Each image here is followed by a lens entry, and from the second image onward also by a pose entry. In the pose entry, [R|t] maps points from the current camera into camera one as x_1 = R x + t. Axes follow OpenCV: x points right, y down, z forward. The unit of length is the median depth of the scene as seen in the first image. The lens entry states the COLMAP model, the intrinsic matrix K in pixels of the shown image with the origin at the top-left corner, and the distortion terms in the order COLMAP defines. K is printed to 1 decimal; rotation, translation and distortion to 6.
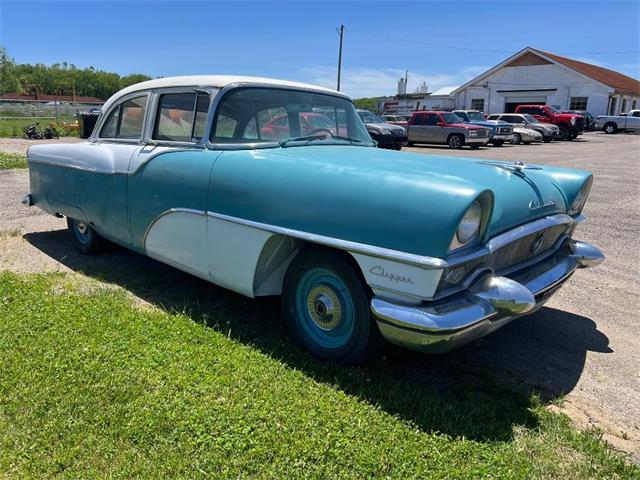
lens RADIAL K [[480.6, 0, 320.7], [0, 480.6, 237.9], [0, 0, 1]] dist [0.065183, -0.066890]
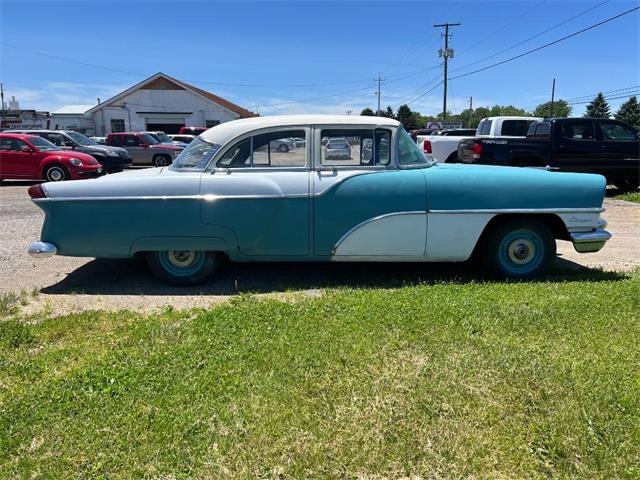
lens RADIAL K [[480.6, 0, 319.5], [0, 480.6, 241.3], [0, 0, 1]] dist [0.065183, -0.066890]
pose [[0.728237, -0.152132, 0.668227, -1.182785], [0.172890, 0.984295, 0.035674, -0.057845], [-0.663159, 0.089551, 0.743102, 0.105525]]
